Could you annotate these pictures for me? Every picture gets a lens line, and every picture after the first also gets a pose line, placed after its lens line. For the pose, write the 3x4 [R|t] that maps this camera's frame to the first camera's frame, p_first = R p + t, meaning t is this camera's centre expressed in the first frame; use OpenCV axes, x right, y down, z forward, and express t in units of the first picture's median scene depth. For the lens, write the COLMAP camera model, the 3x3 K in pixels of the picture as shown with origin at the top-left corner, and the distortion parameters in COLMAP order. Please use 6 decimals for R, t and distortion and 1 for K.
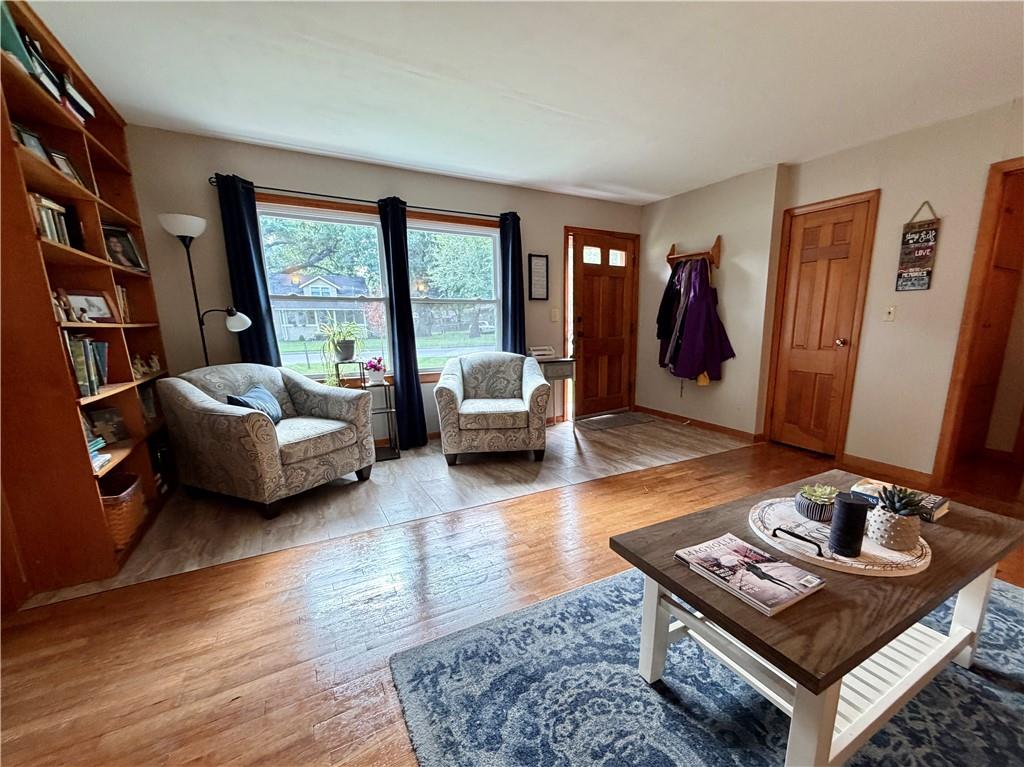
lens RADIAL K [[450.3, 0, 552.1], [0, 450.3, 407.1], [0, 0, 1]] dist [0.000931, 0.000307]
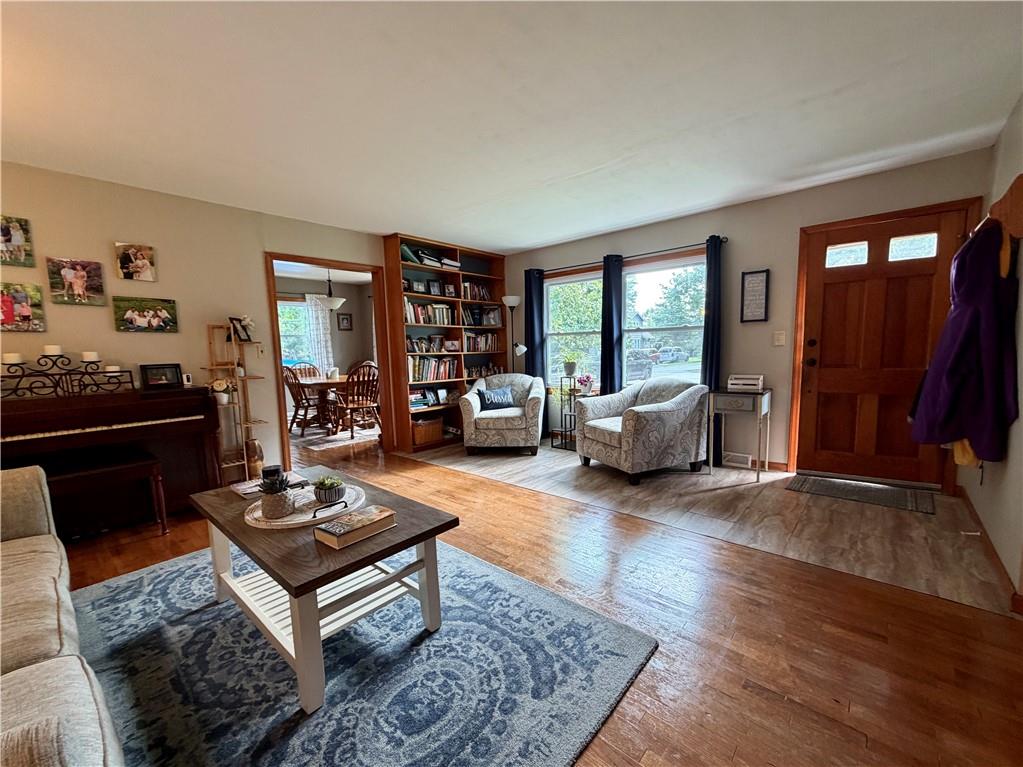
lens RADIAL K [[410.7, 0, 510.2], [0, 410.7, 382.1], [0, 0, 1]] dist [-0.000550, -0.000092]
pose [[0.315569, 0.072487, -0.946130, 0.713987], [-0.157227, 0.987290, 0.023200, -0.083328], [0.935786, 0.141436, 0.322955, 0.395842]]
